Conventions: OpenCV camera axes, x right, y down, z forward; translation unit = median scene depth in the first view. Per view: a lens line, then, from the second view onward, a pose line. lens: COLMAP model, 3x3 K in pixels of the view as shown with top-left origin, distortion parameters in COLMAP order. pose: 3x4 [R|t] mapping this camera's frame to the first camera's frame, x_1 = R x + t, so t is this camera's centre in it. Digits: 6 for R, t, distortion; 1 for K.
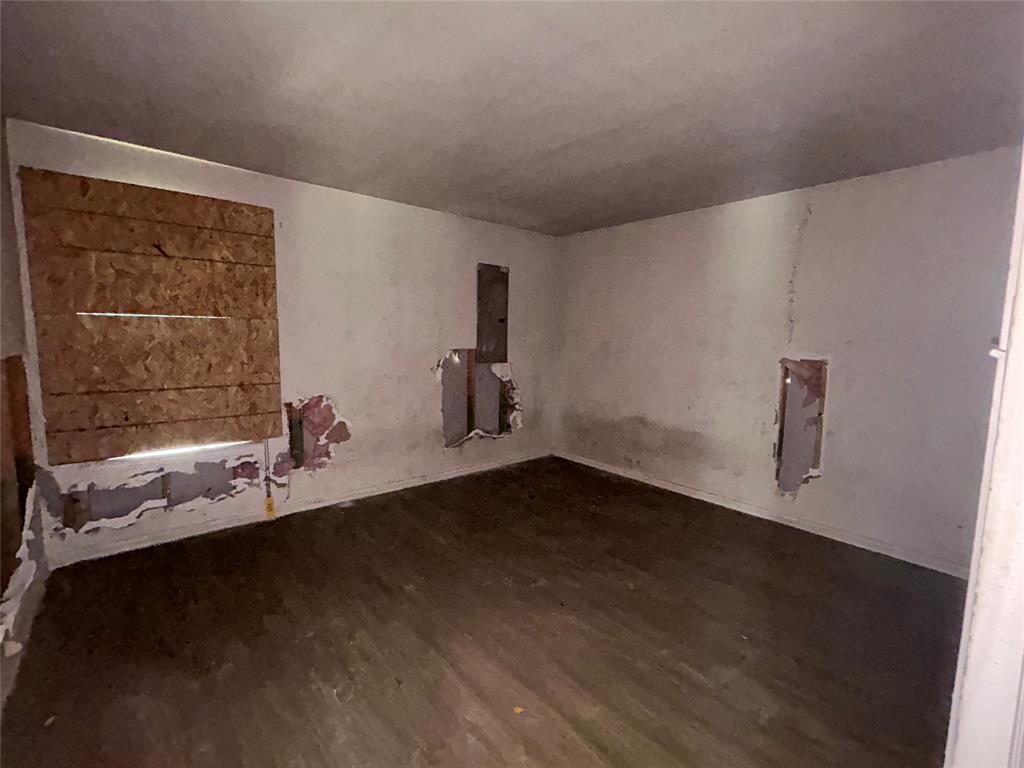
lens RADIAL K [[457.9, 0, 516.1], [0, 457.9, 383.5], [0, 0, 1]] dist [0.000570, 0.000118]
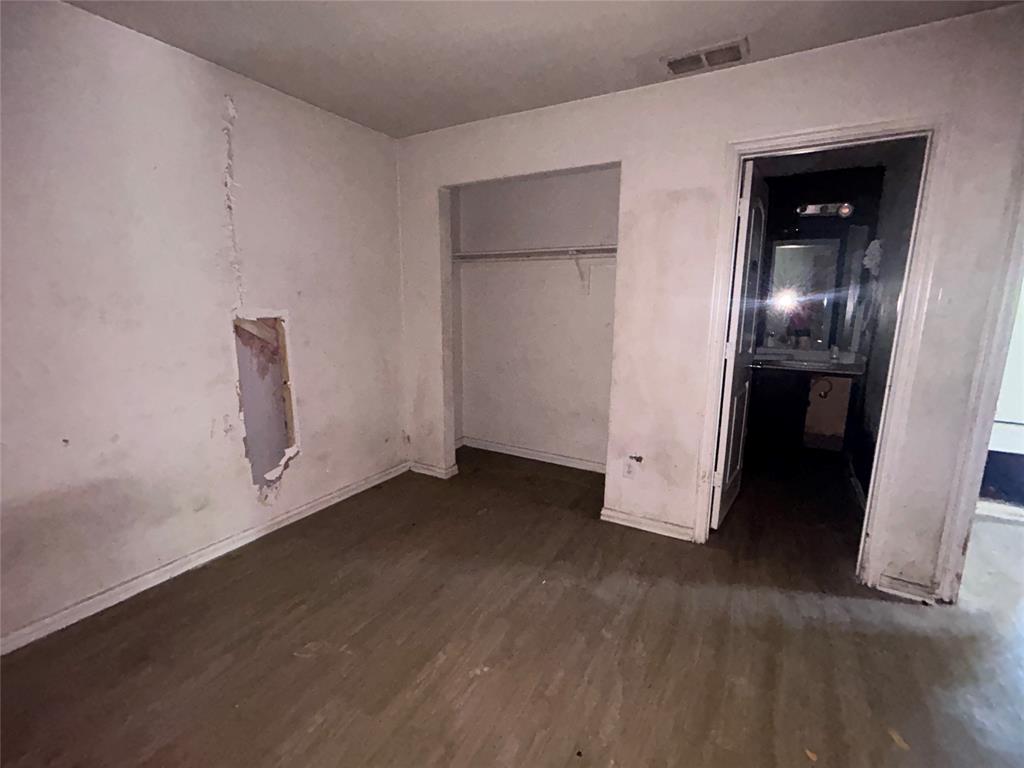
lens RADIAL K [[457.9, 0, 516.1], [0, 457.9, 383.5], [0, 0, 1]] dist [0.000570, 0.000118]
pose [[-0.315563, -0.202551, 0.927034, -0.231381], [0.091560, 0.965894, 0.242209, -0.091876], [-0.944477, 0.161312, -0.286255, 0.828455]]
